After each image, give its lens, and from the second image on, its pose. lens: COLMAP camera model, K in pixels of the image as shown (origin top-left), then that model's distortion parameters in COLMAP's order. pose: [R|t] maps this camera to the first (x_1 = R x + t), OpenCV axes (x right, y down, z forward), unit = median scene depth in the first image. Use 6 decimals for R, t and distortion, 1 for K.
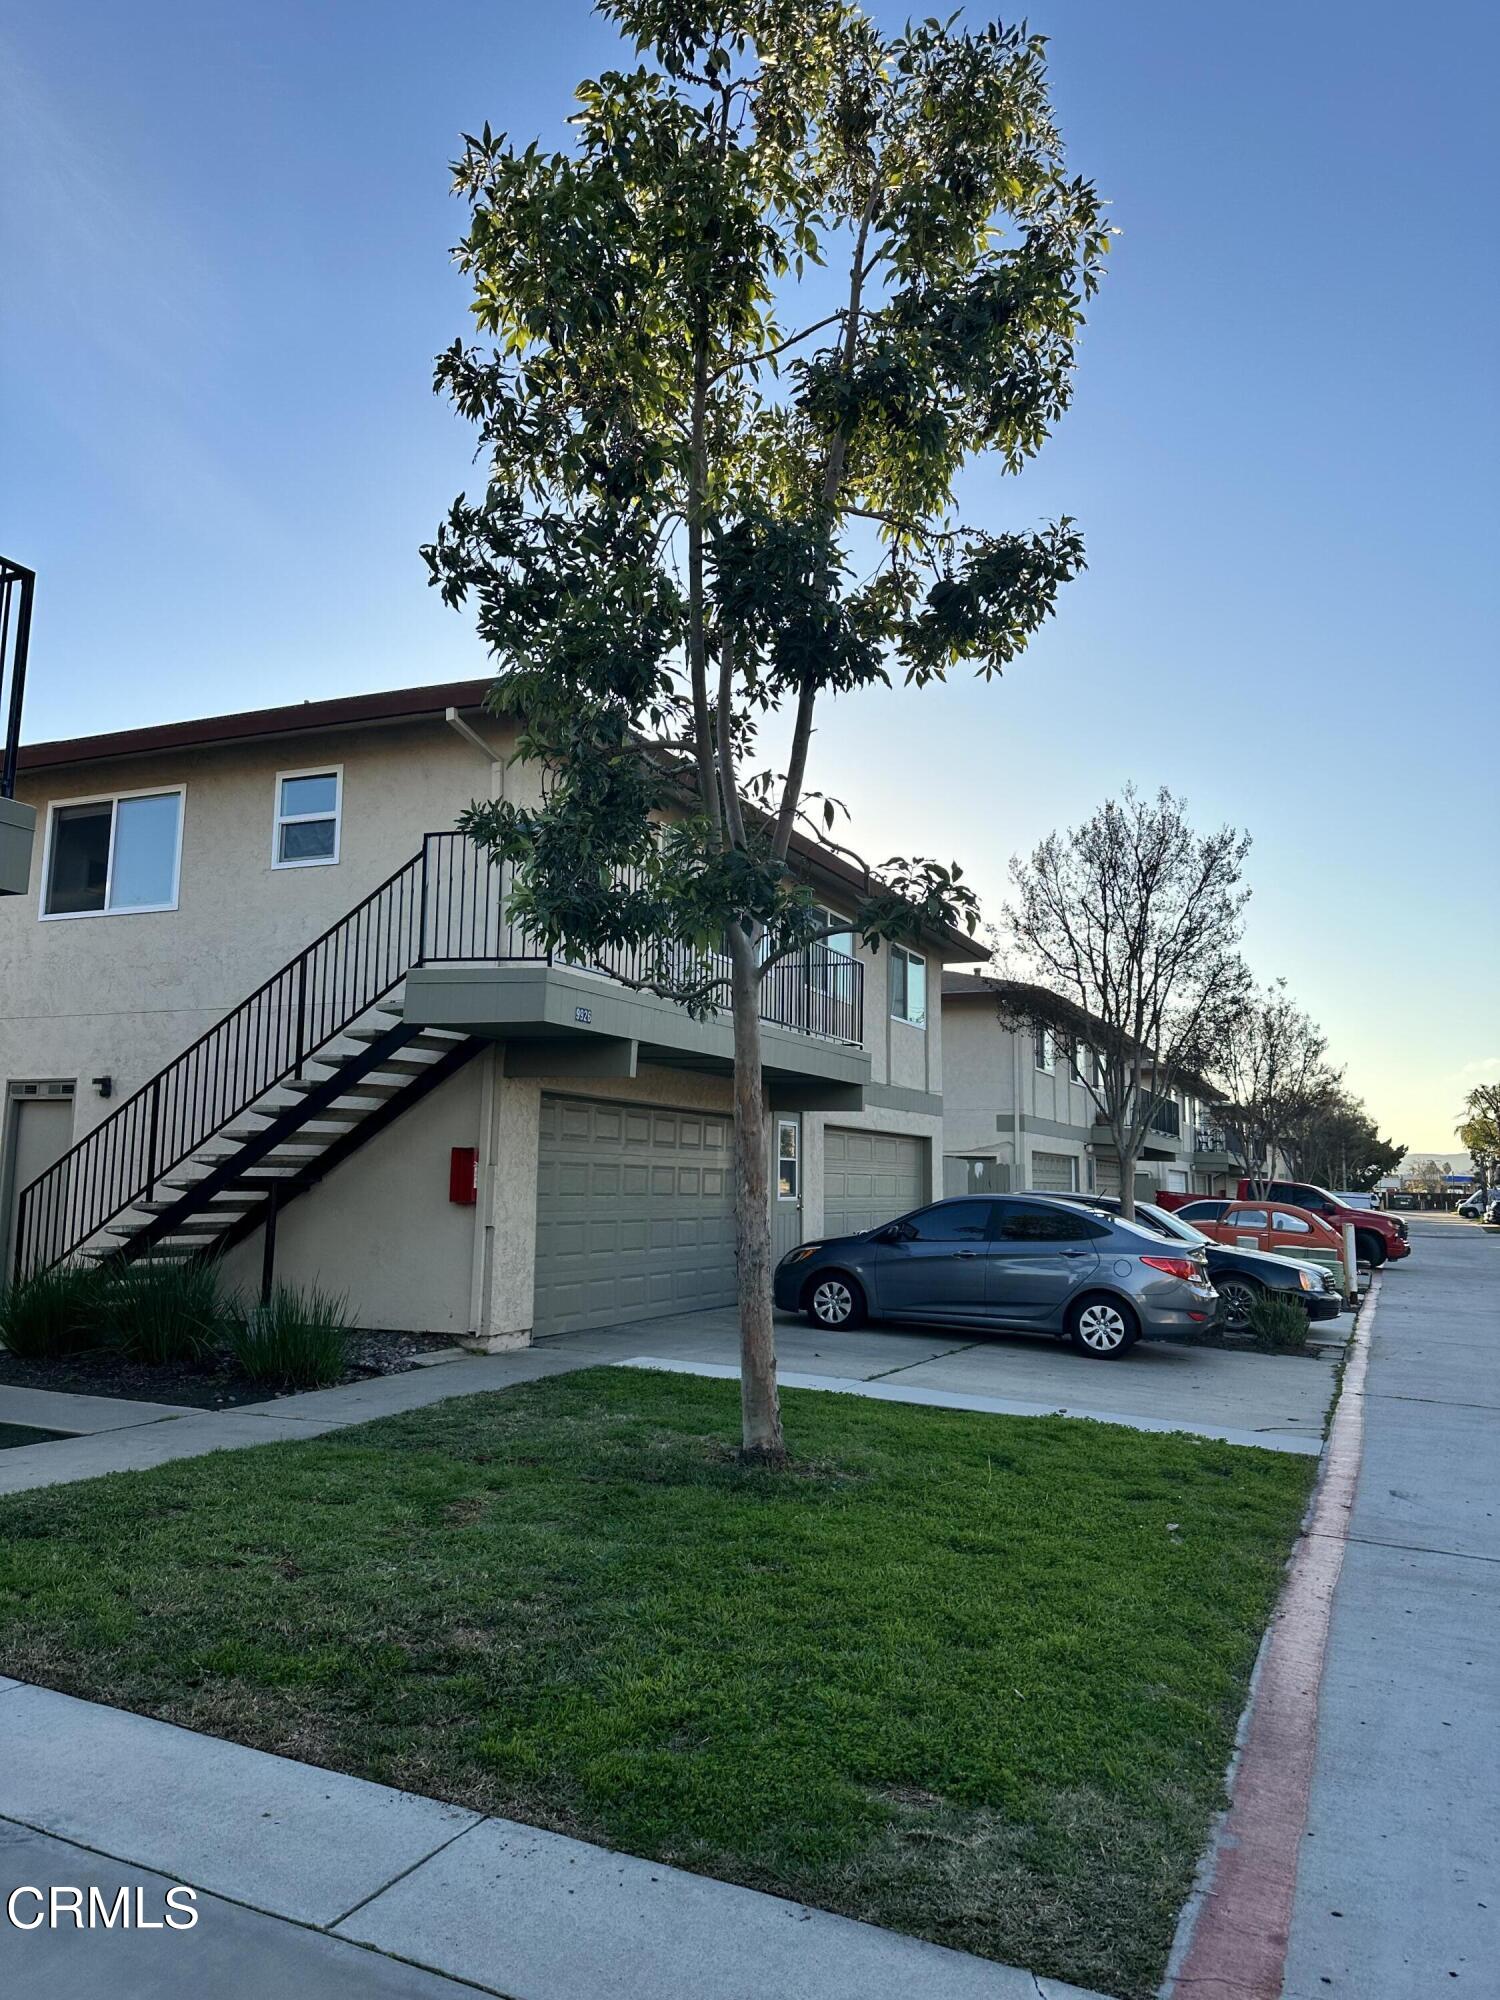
lens RADIAL K [[1402.6, 0, 750.0], [0, 1402.6, 1000.0], [0, 0, 1]] dist [0.052468, -0.067011]
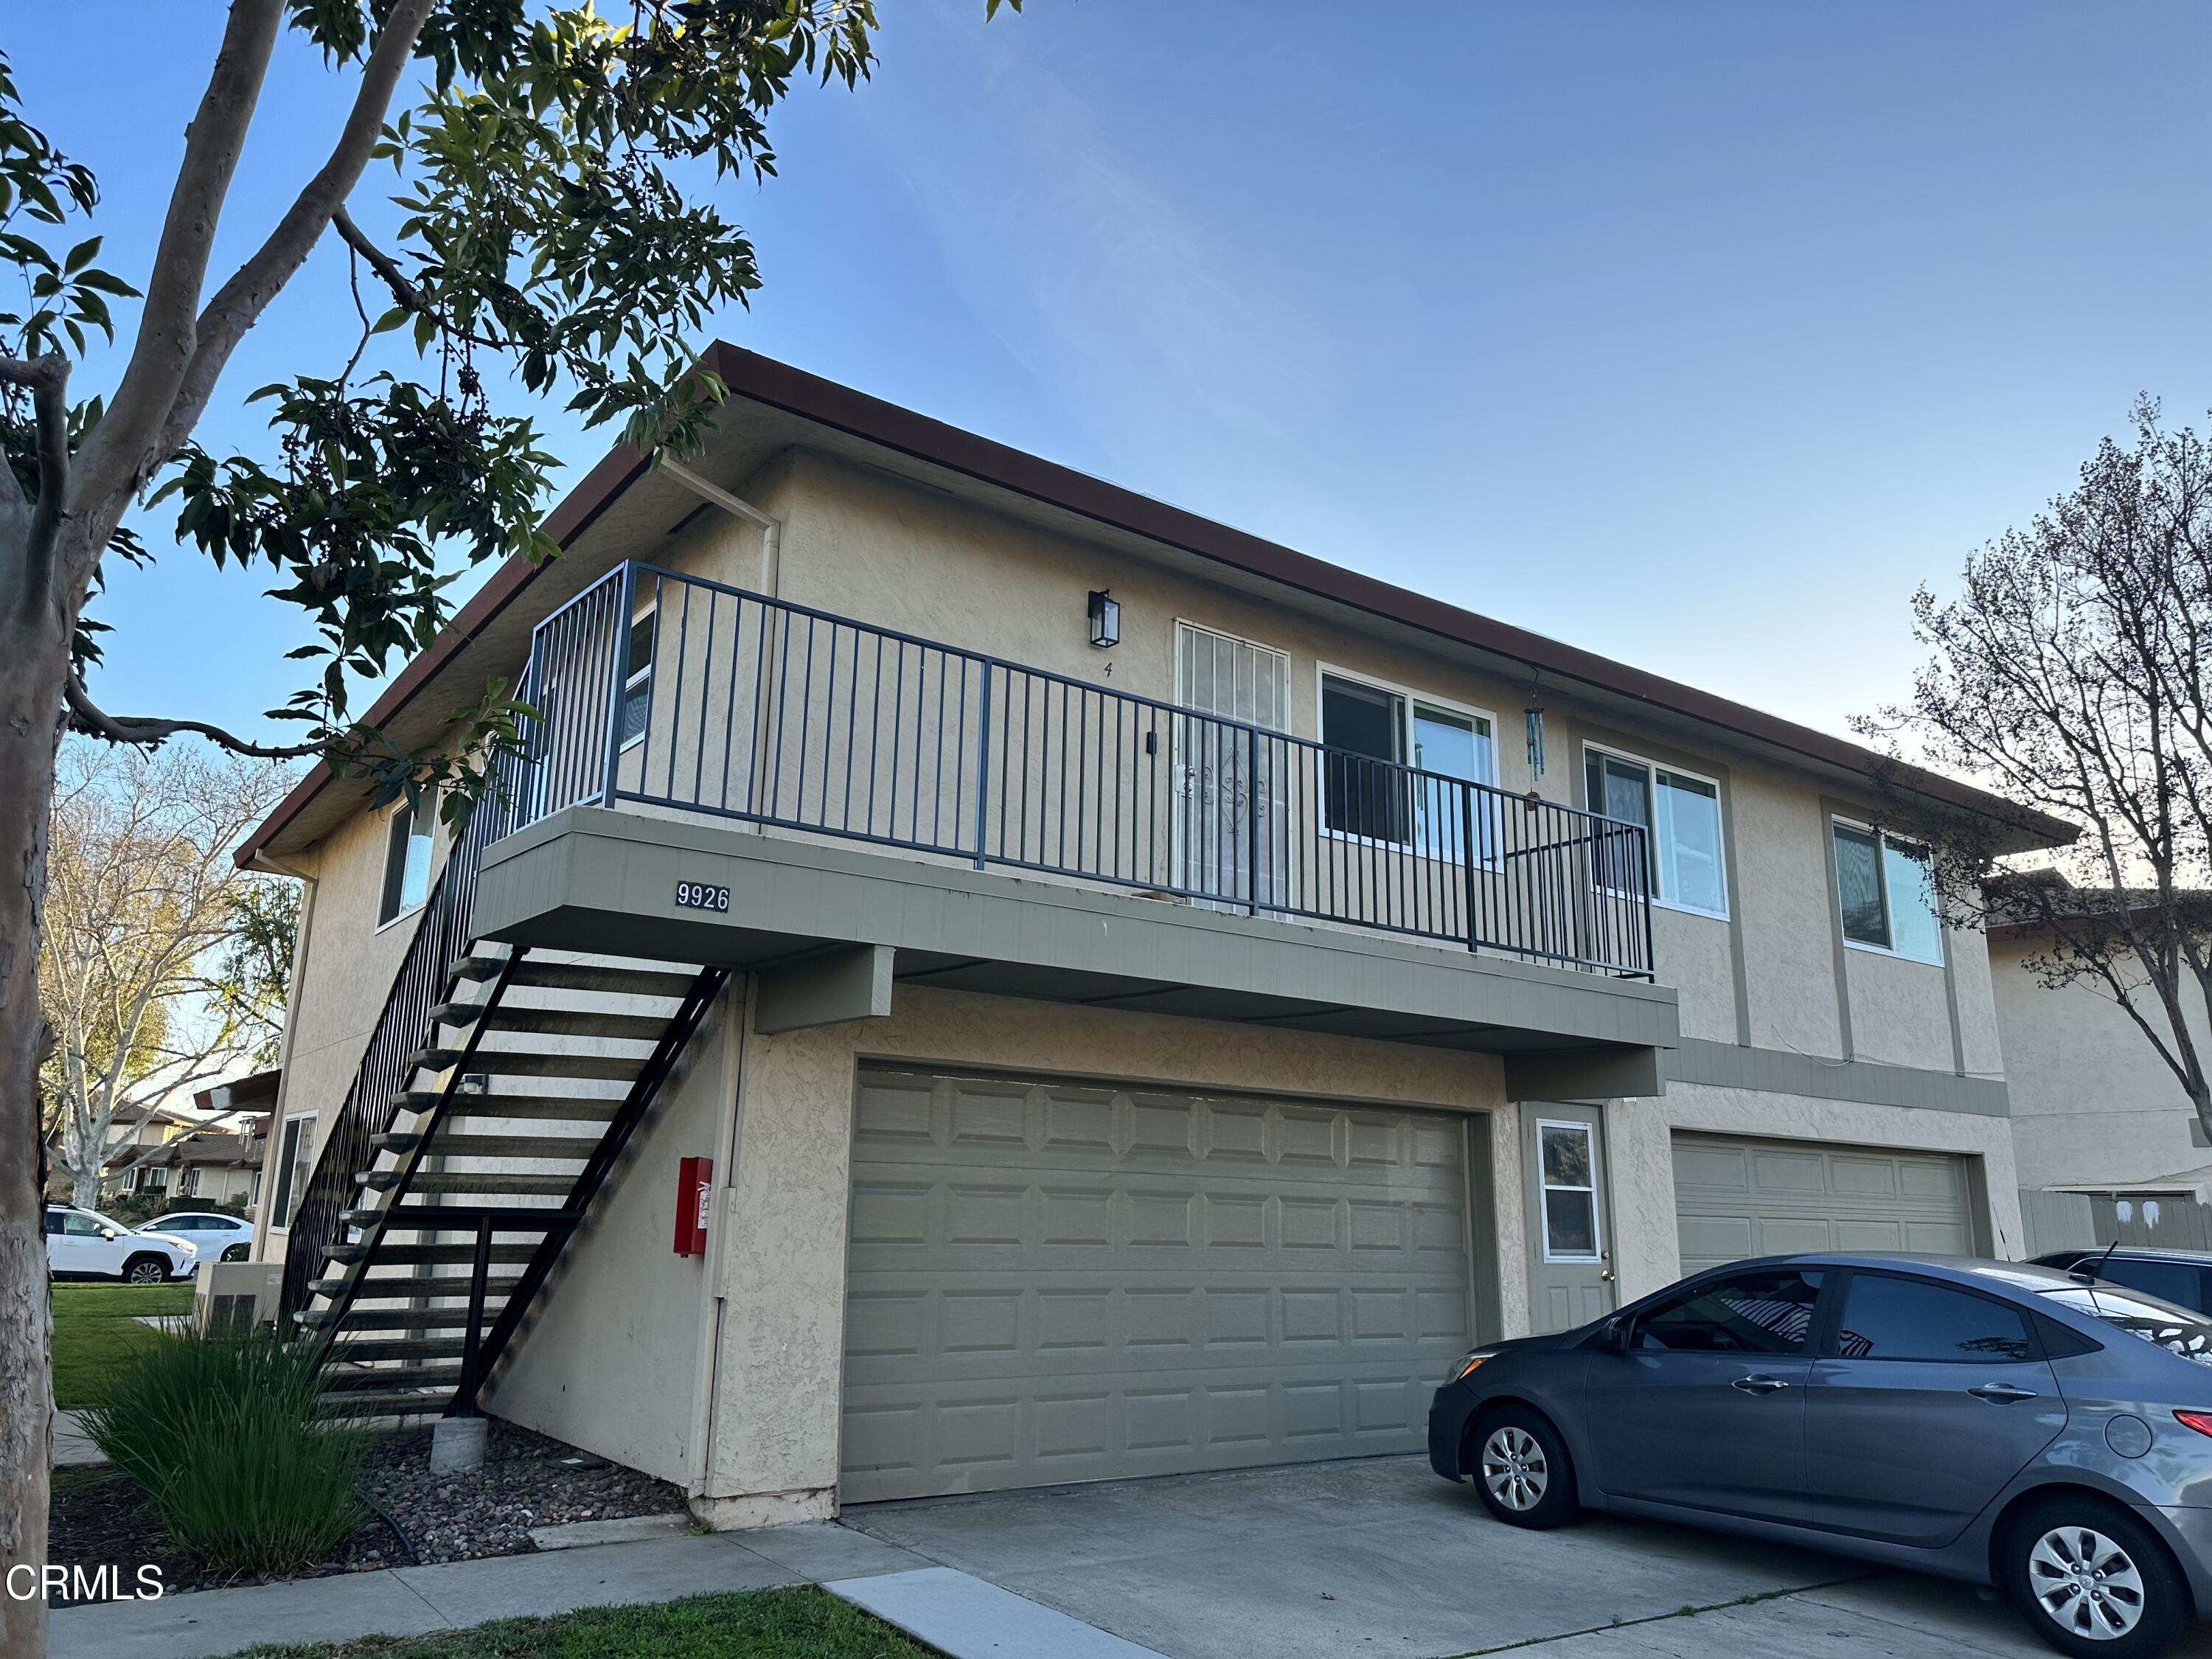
lens RADIAL K [[1603.6, 0, 1108.0], [0, 1603.6, 835.9], [0, 0, 1]] dist [-0.020507, 0.001380]
pose [[0.874617, -0.109000, -0.472403, 0.241124], [0.053090, 0.990072, -0.130153, 0.060540], [0.481899, 0.088754, 0.871720, 0.435004]]
